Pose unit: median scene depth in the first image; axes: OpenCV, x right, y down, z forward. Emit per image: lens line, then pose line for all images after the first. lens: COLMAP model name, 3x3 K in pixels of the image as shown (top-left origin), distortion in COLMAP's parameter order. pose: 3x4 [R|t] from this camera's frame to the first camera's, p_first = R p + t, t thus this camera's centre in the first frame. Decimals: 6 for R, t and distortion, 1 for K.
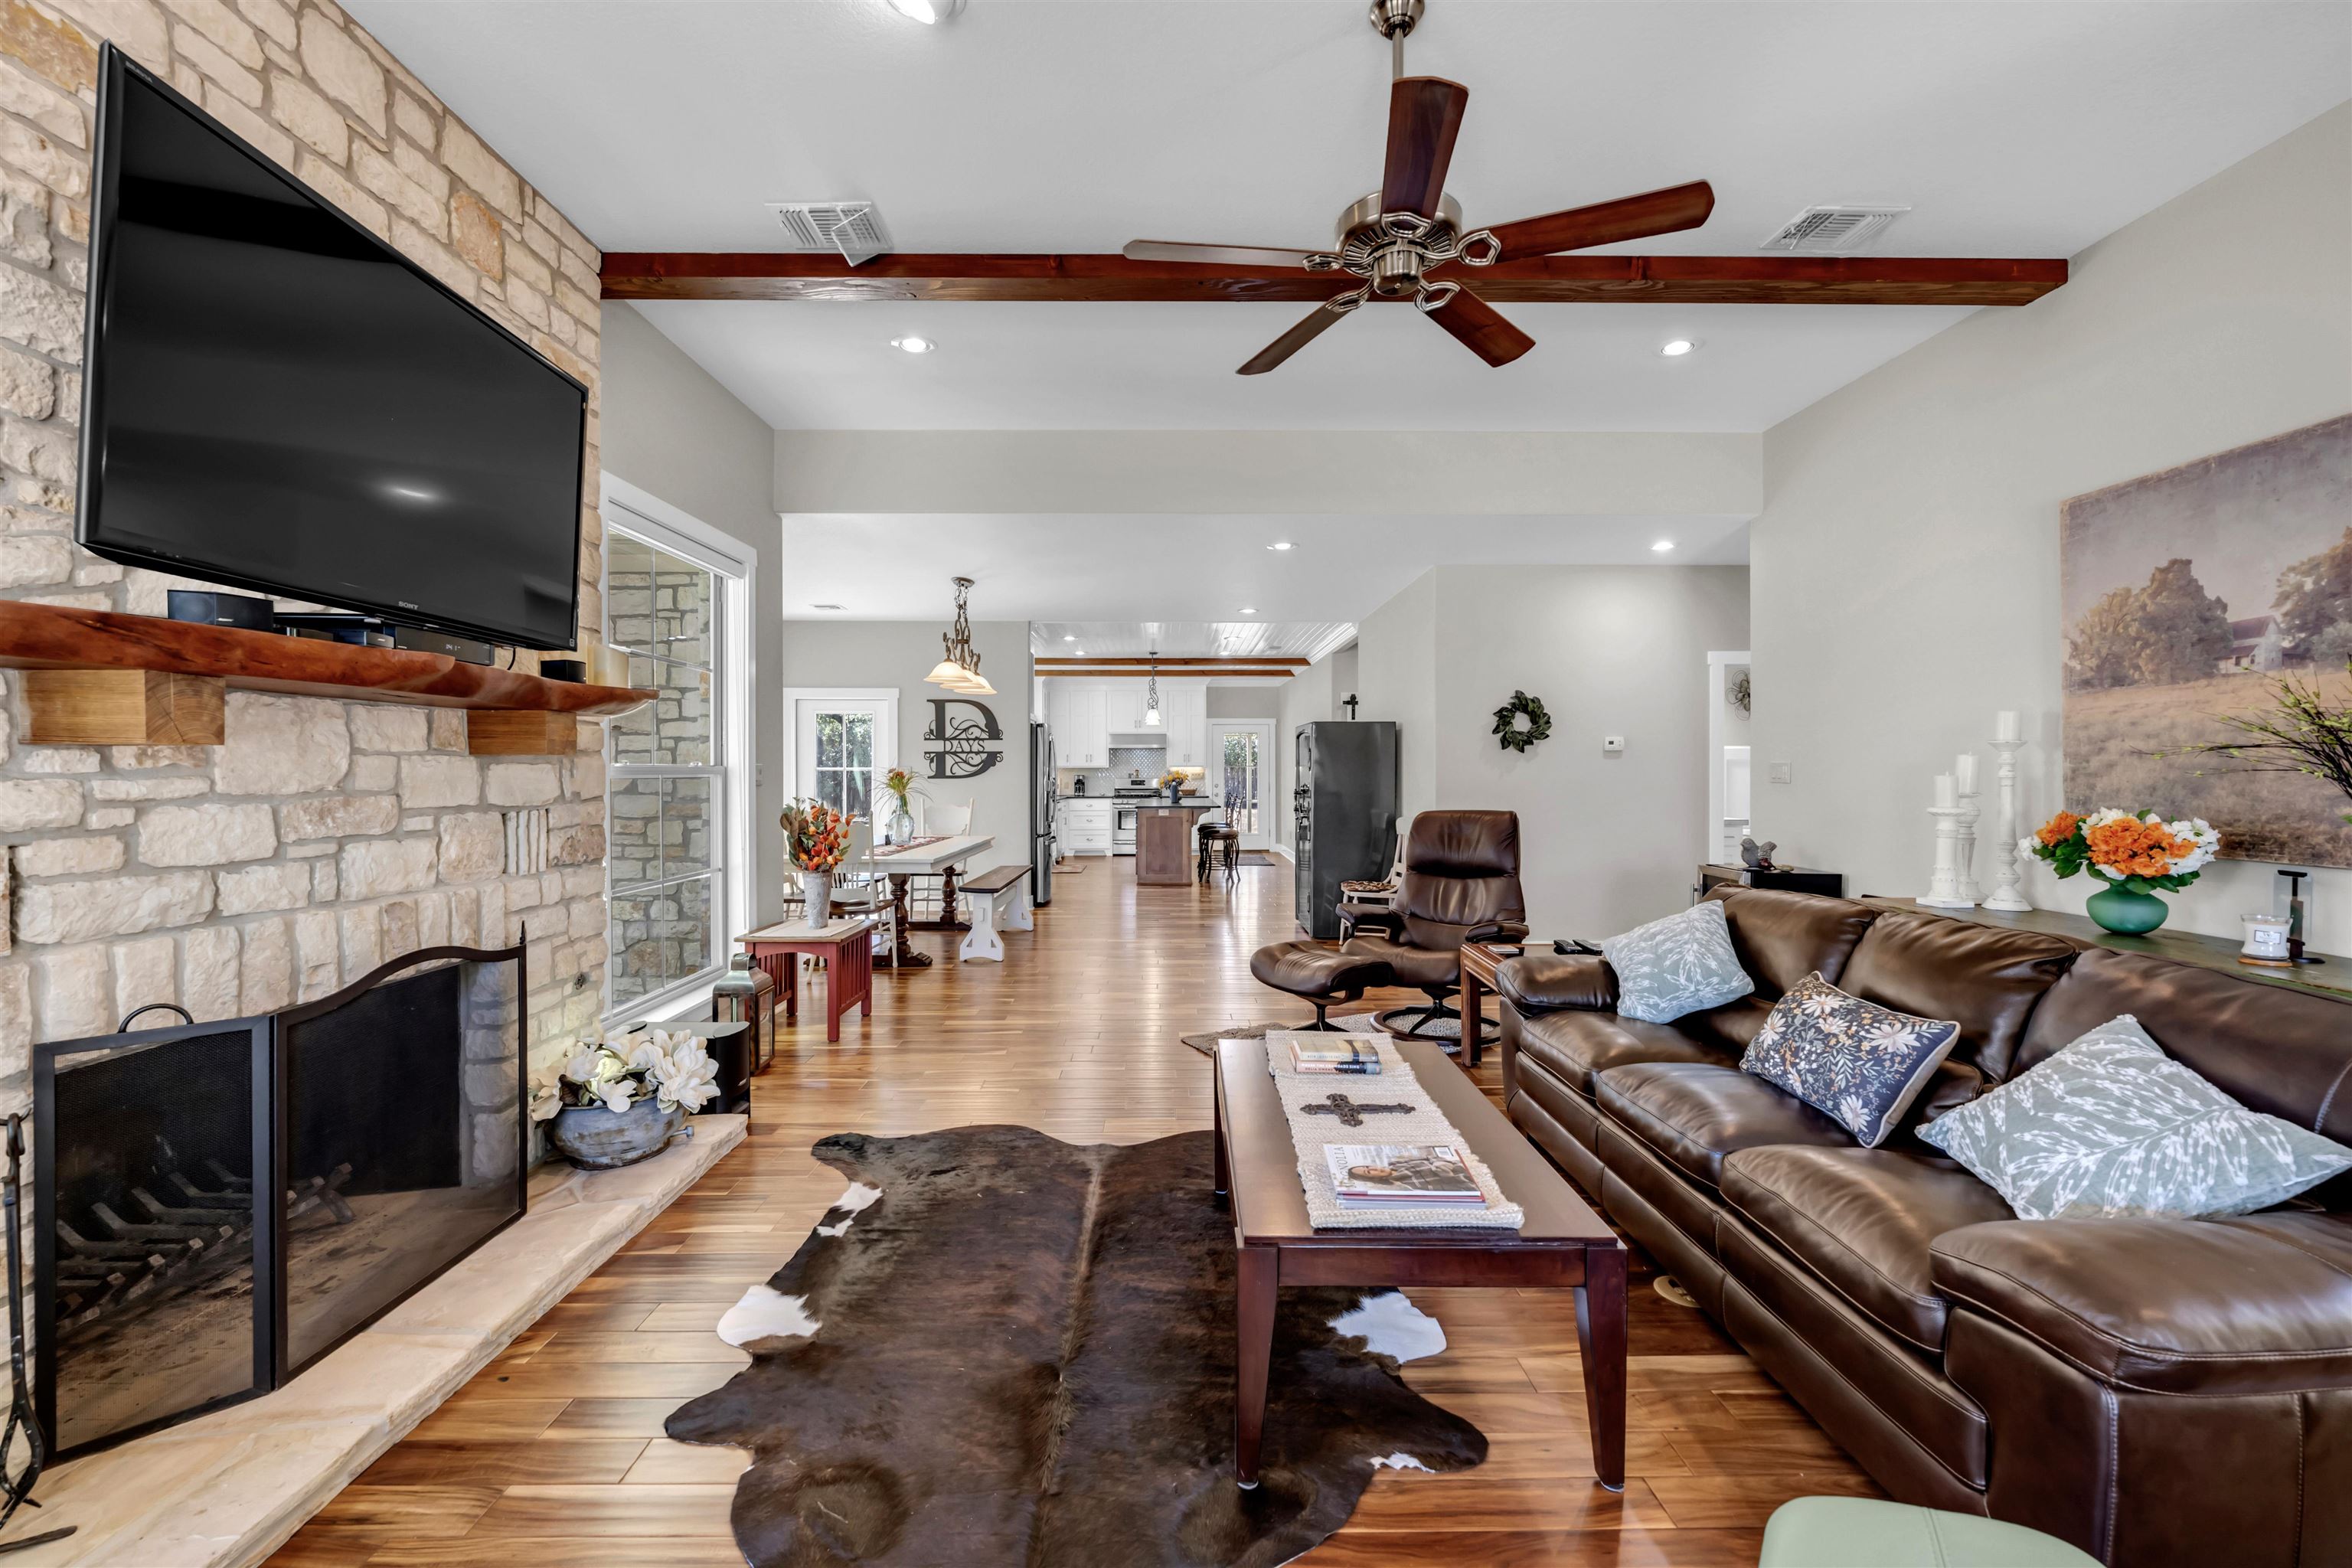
lens RADIAL K [[939.8, 0, 1171.8], [0, 939.8, 771.5], [0, 0, 1]] dist [-0.006689, -0.000236]
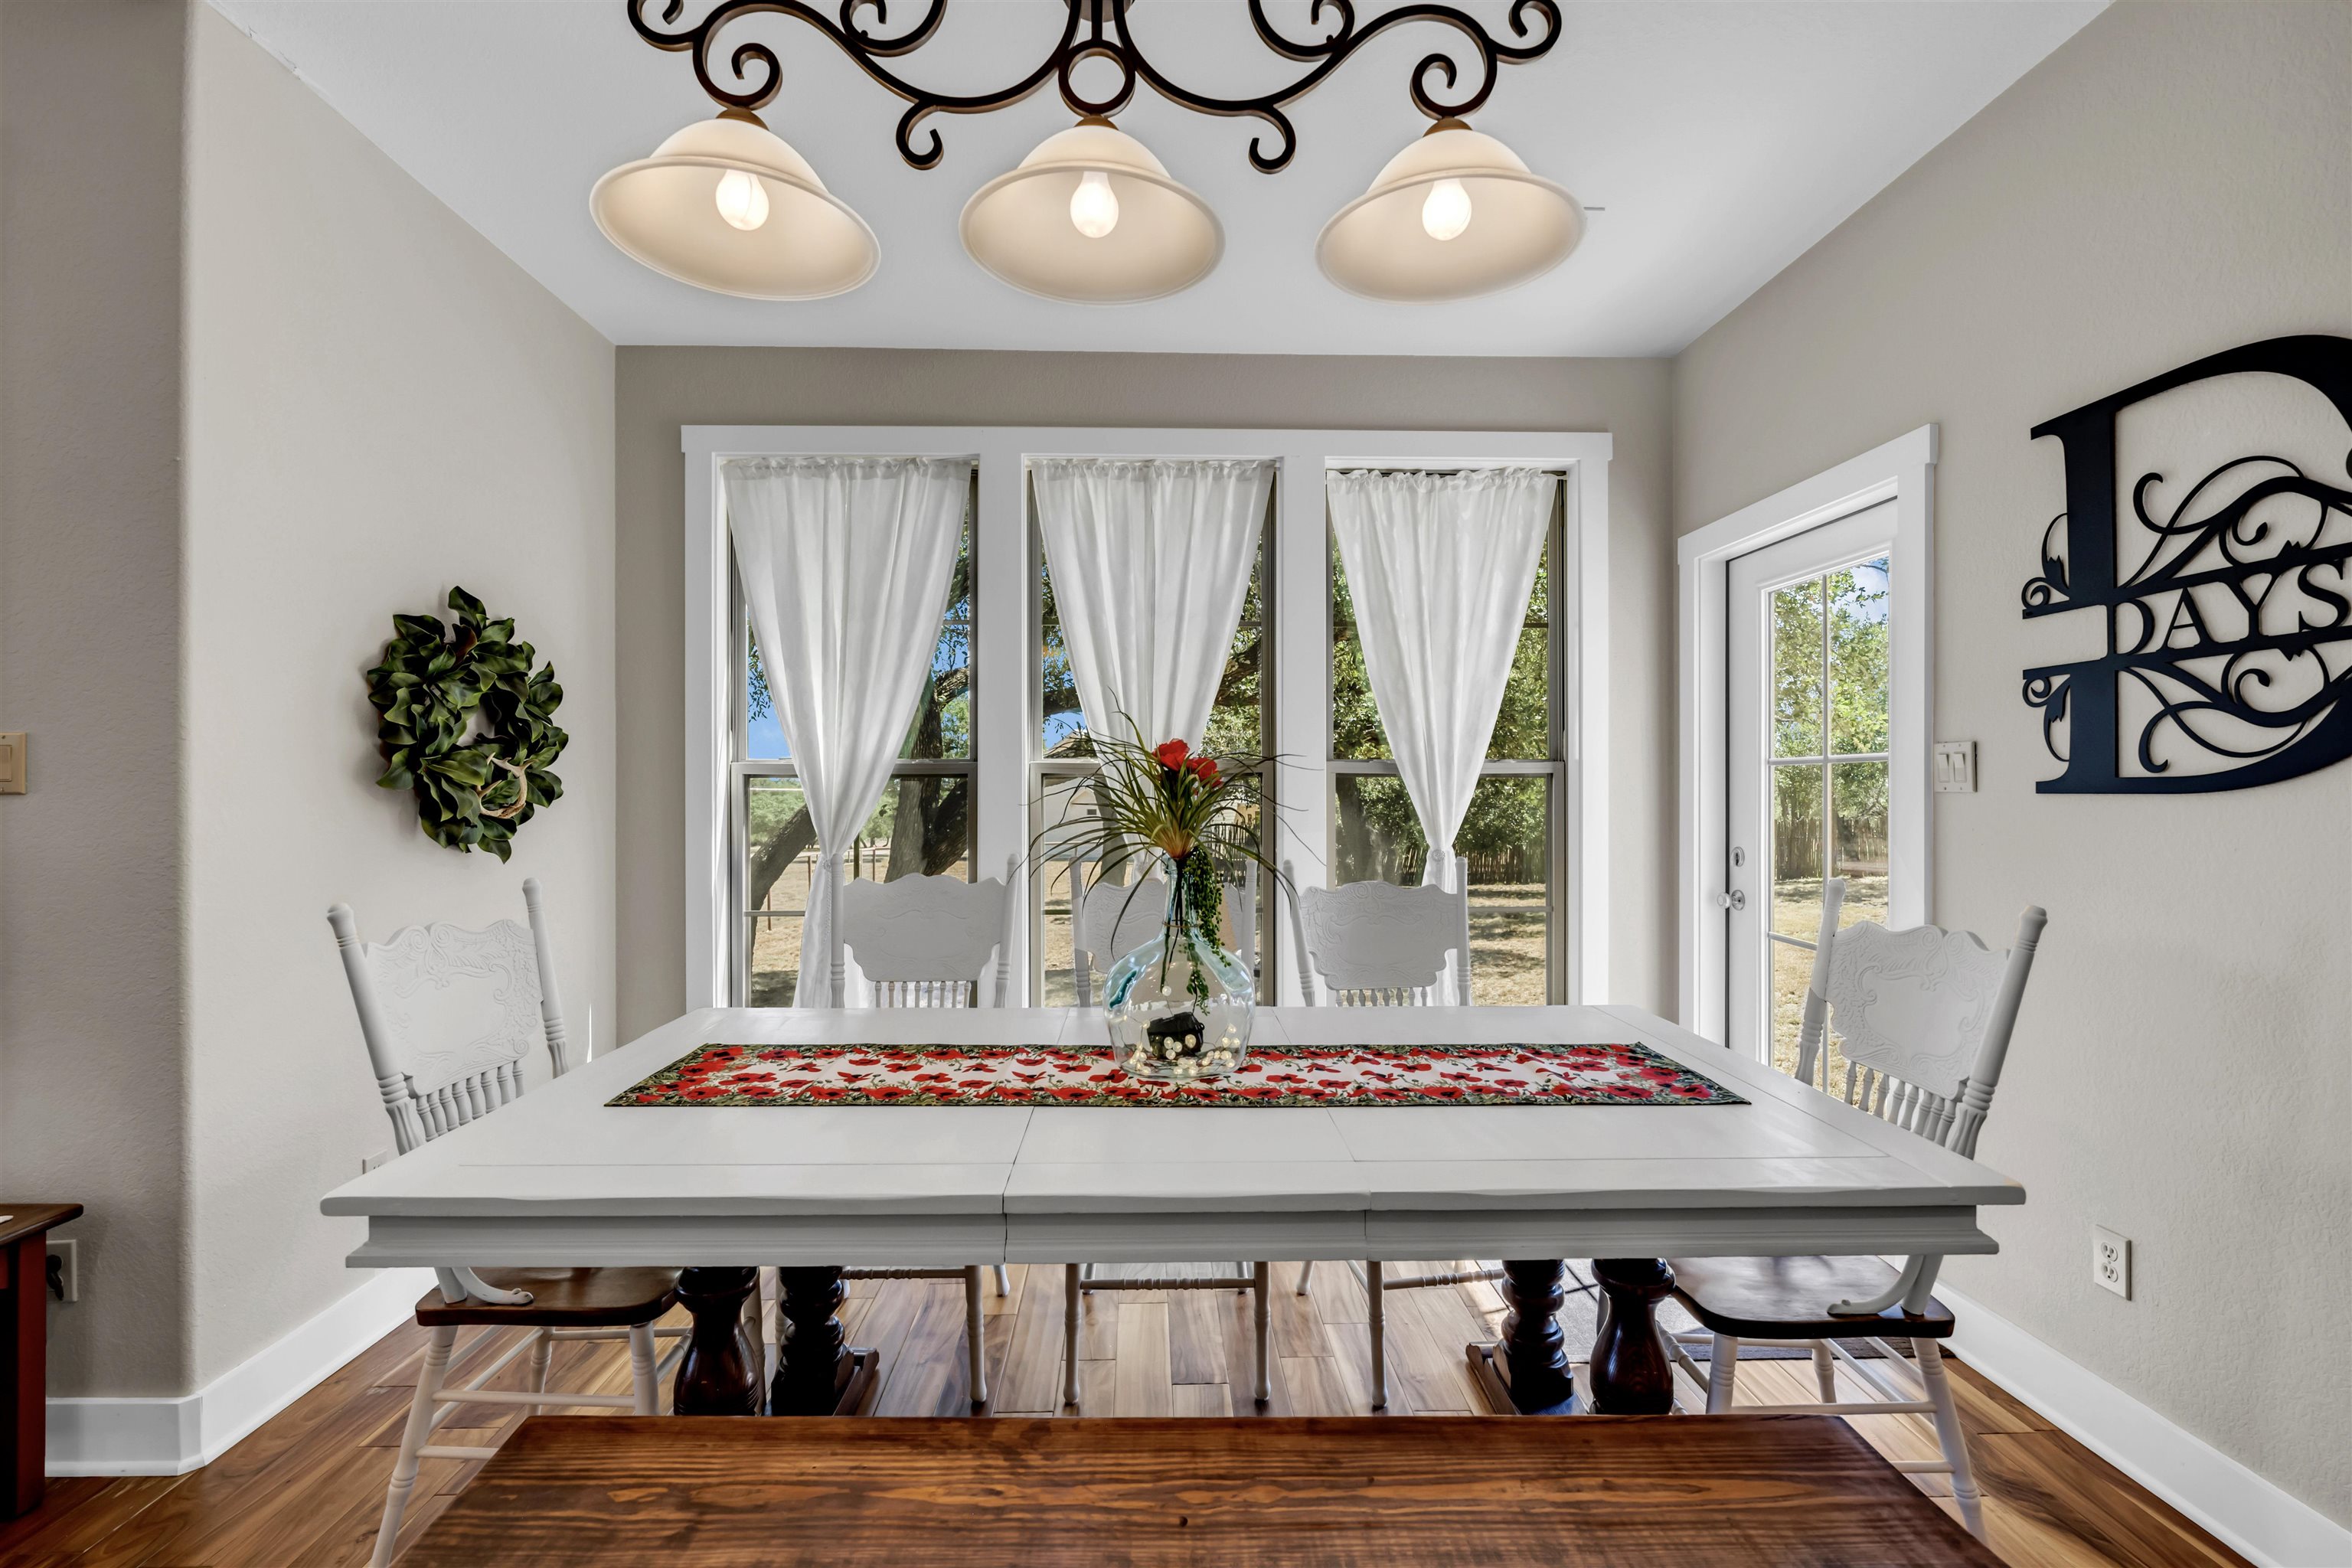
lens RADIAL K [[1010.4, 0, 1169.2], [0, 1010.4, 784.7], [0, 0, 1]] dist [0.001095, -0.000572]
pose [[0.016868, -0.003885, -0.999850, -0.097420], [-0.001530, 0.999991, -0.003911, 0.022000], [0.999857, 0.001595, 0.016862, 2.540533]]
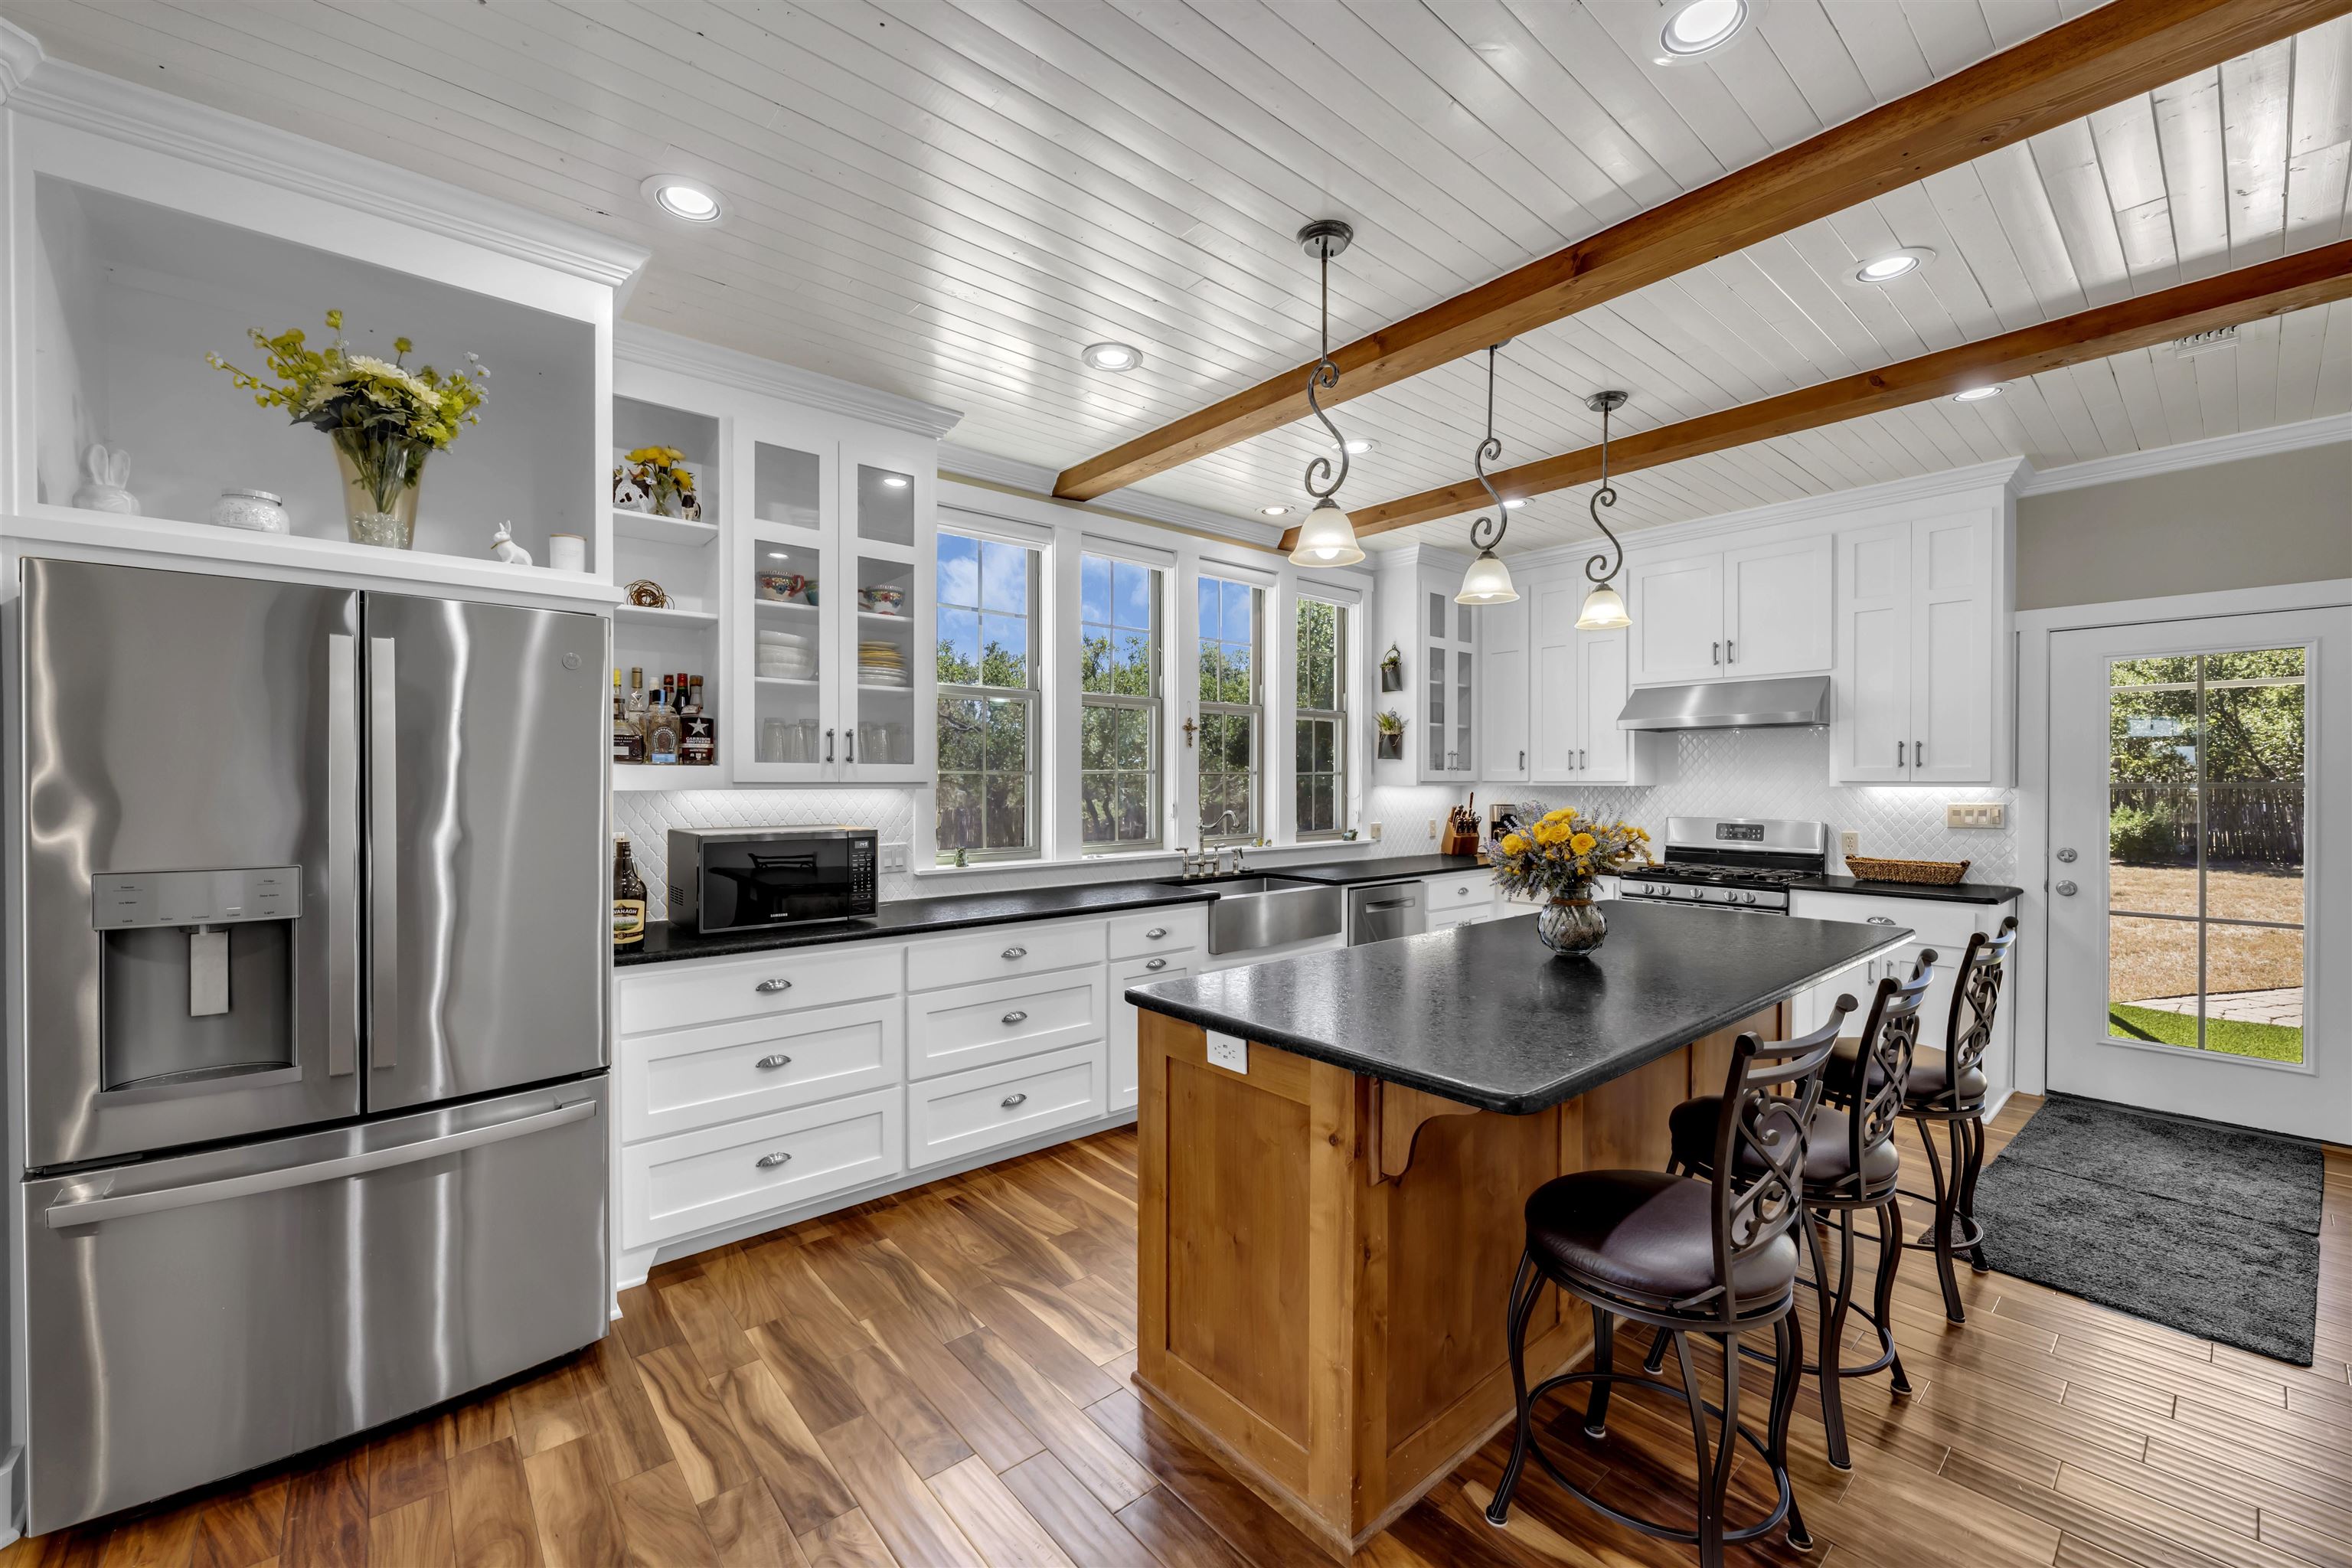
lens RADIAL K [[939.8, 0, 1147.9], [0, 939.8, 782.3], [0, 0, 1]] dist [-0.006689, -0.000236]
pose [[0.640491, 0.001613, -0.767964, 0.452430], [-0.002310, 0.999997, 0.000173, -0.026170], [0.767963, 0.001663, 0.640493, 3.378632]]
